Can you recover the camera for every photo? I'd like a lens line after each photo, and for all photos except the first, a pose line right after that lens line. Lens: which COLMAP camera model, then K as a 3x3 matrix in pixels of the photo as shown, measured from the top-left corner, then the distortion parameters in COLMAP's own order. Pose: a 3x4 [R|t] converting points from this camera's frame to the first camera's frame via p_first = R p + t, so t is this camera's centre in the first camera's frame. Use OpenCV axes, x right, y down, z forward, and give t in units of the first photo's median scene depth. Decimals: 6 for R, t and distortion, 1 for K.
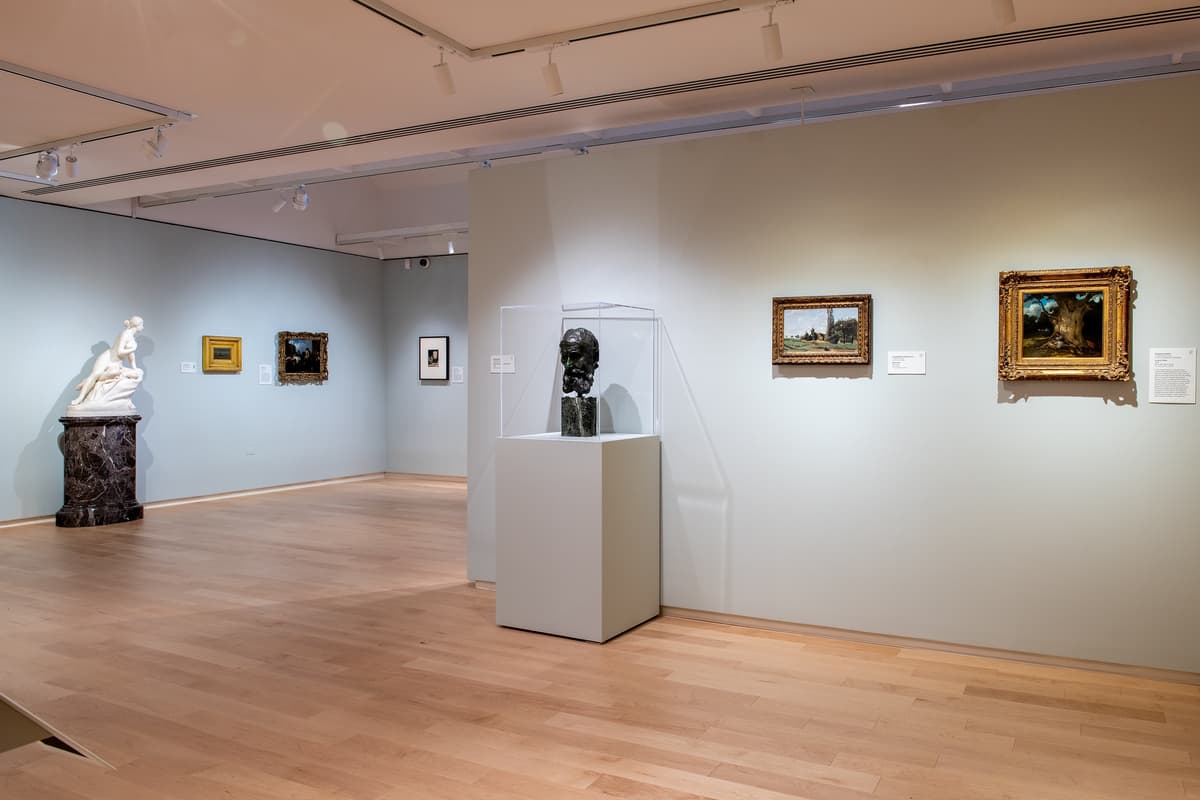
lens RADIAL K [[907.4, 0, 590.4], [0, 907.4, 392.8], [0, 0, 1]] dist [-0.029916, 0.000006]
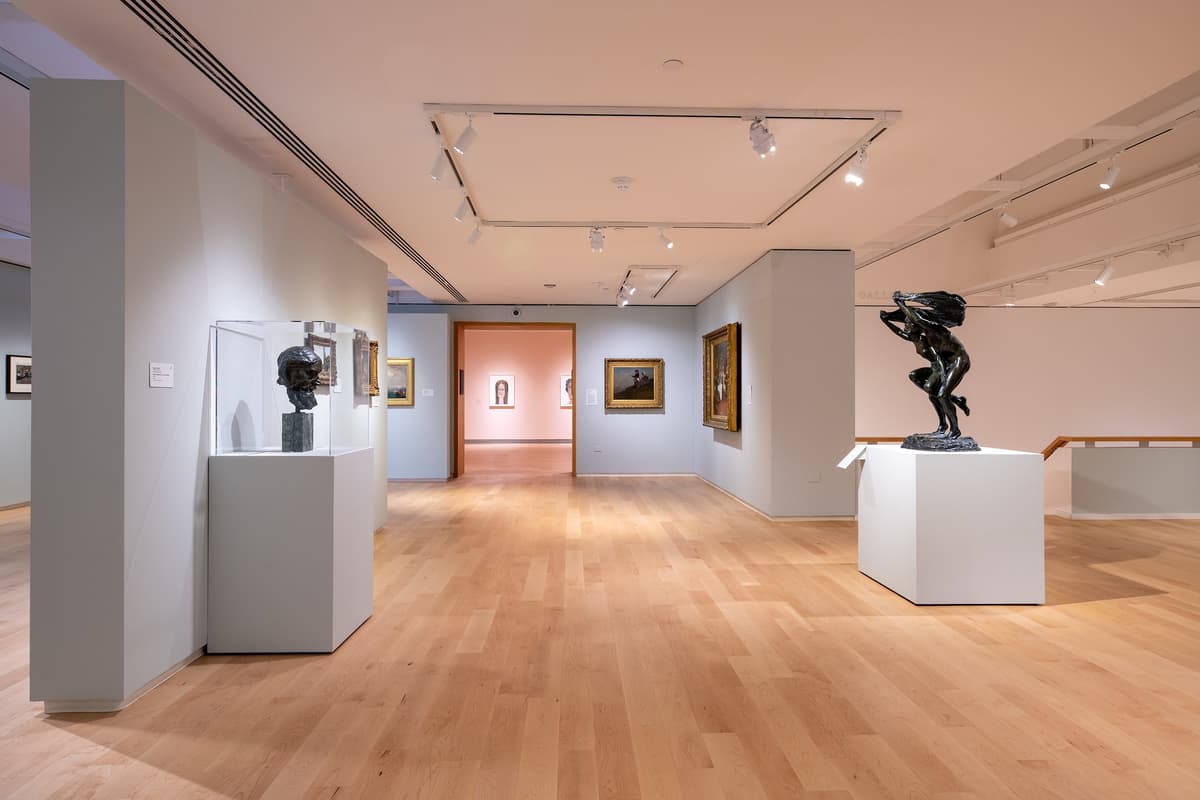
lens RADIAL K [[726.2, 0, 595.1], [0, 726.2, 396.0], [0, 0, 1]] dist [0.032110, 0.000393]
pose [[-0.513218, -0.001421, 0.858257, -0.556627], [0.012143, 0.999887, 0.008917, -0.011067], [-0.858172, 0.014998, -0.513143, 0.705107]]
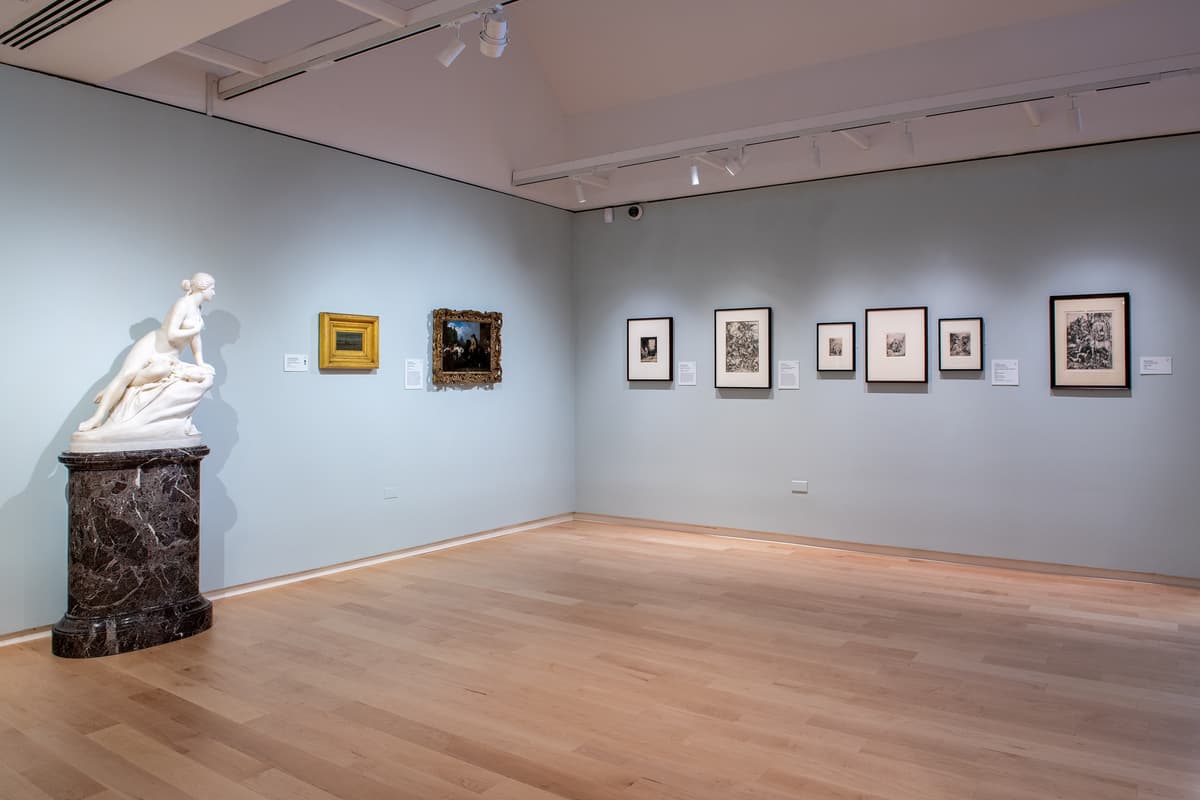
lens RADIAL K [[835.3, 0, 597.2], [0, 835.3, 364.4], [0, 0, 1]] dist [-0.041076, -0.013940]
pose [[0.994173, -0.005929, -0.107634, -0.210376], [0.002517, 0.999491, -0.031805, -0.010088], [0.107768, 0.031348, 0.993682, 0.536788]]
